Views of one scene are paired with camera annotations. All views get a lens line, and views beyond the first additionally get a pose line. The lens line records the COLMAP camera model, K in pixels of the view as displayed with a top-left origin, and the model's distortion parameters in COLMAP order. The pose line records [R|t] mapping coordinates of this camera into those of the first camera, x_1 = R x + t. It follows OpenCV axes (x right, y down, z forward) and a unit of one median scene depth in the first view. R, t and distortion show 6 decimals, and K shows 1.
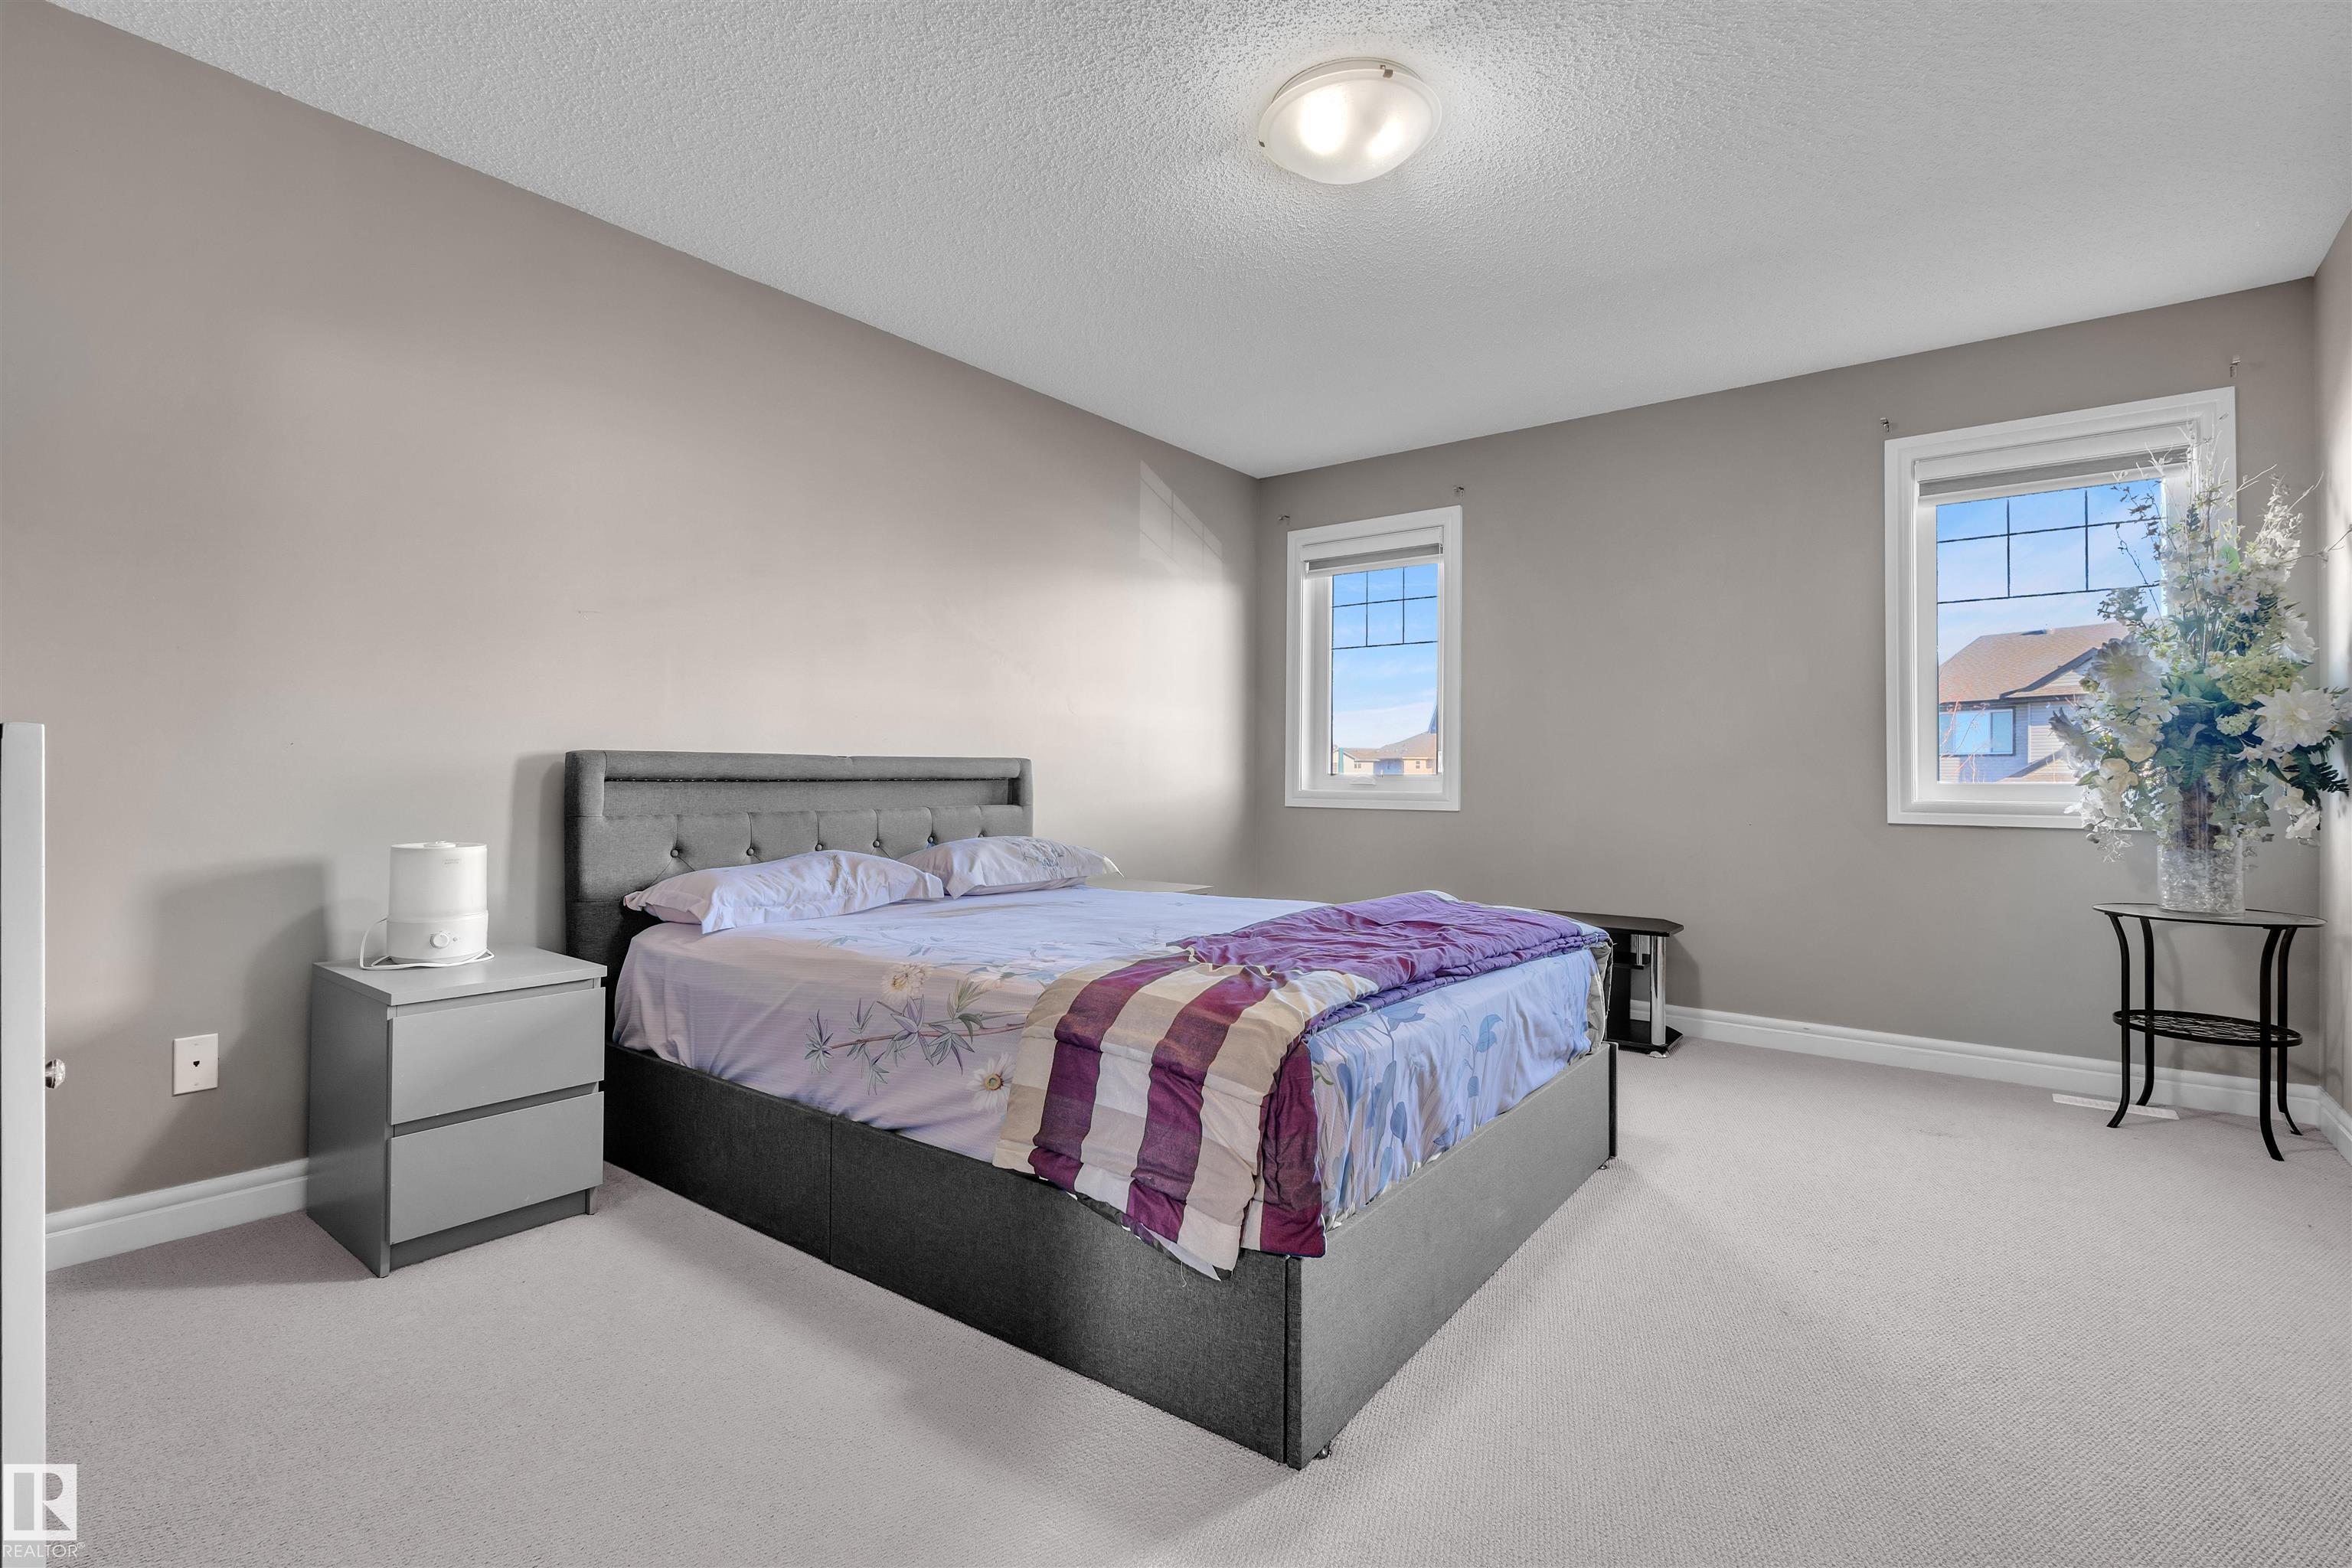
lens RADIAL K [[1068.5, 0, 1156.7], [0, 1068.5, 772.4], [0, 0, 1]] dist [0.001602, -0.000120]
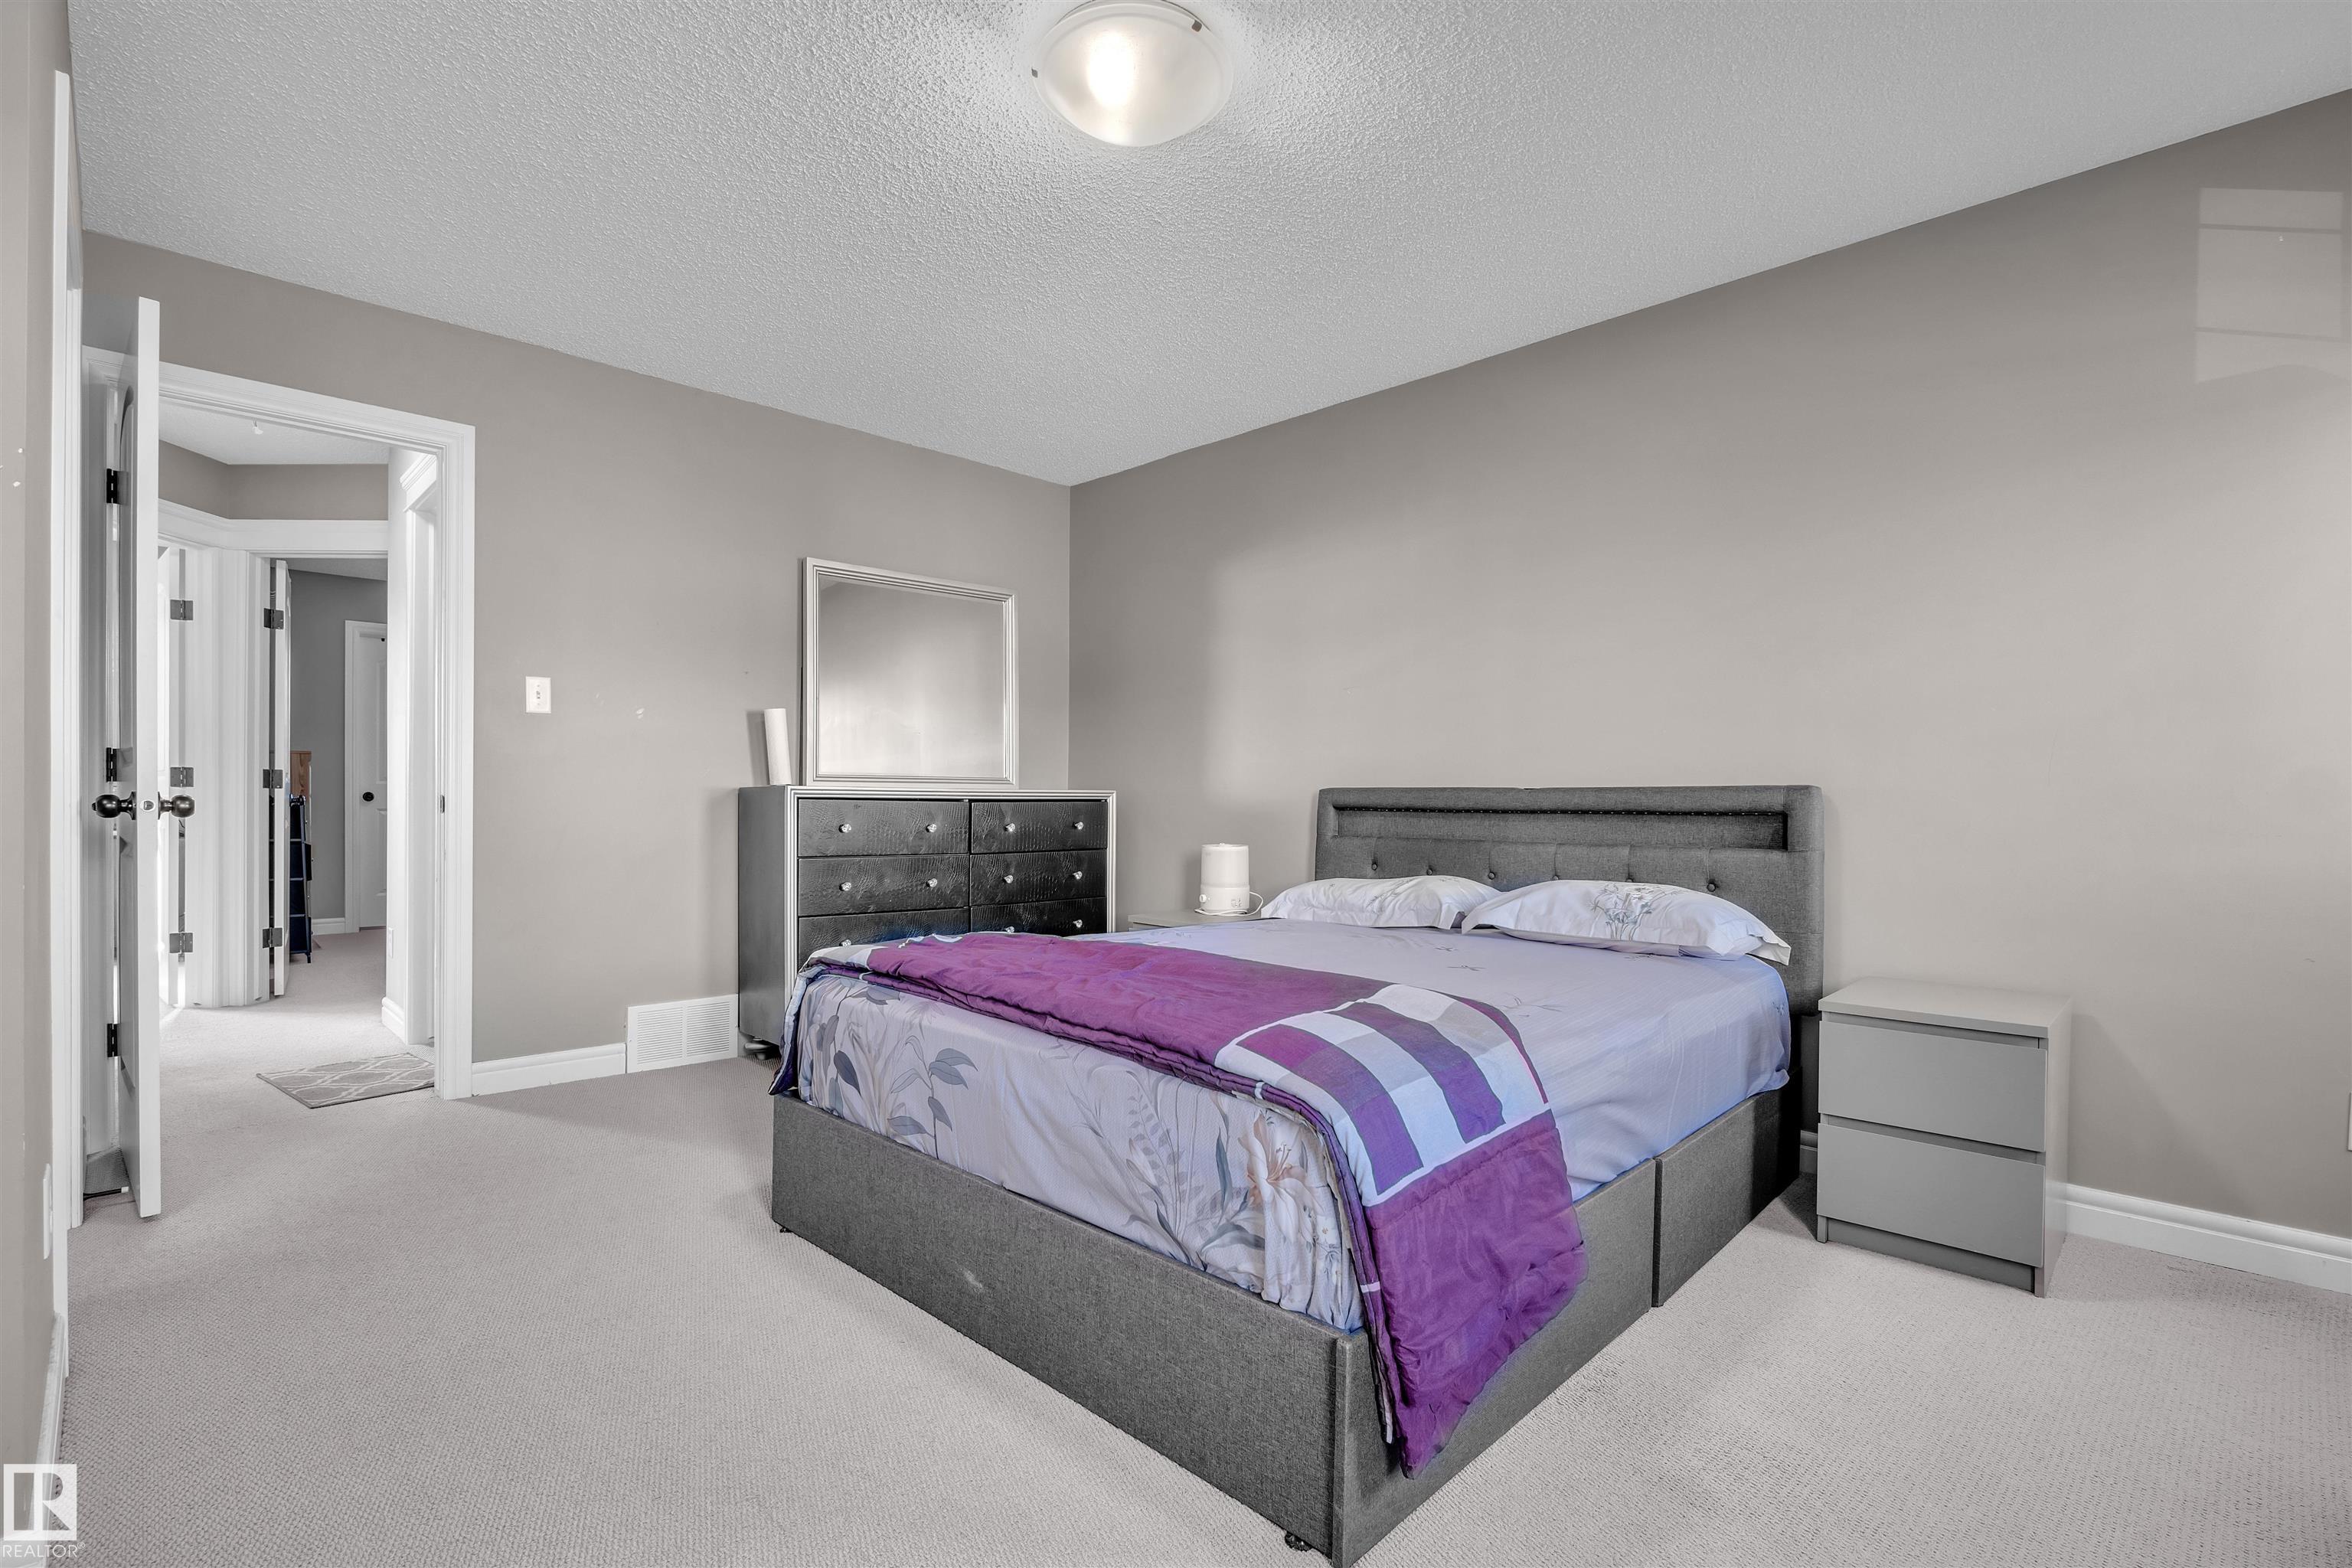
lens RADIAL K [[1068.5, 0, 1161.8], [0, 1068.5, 805.5], [0, 0, 1]] dist [0.001602, -0.000120]
pose [[-0.118569, -0.004246, -0.992937, 0.675001], [-0.010096, 0.999944, -0.003070, 0.007128], [0.992894, 0.009661, -0.118606, 0.709387]]
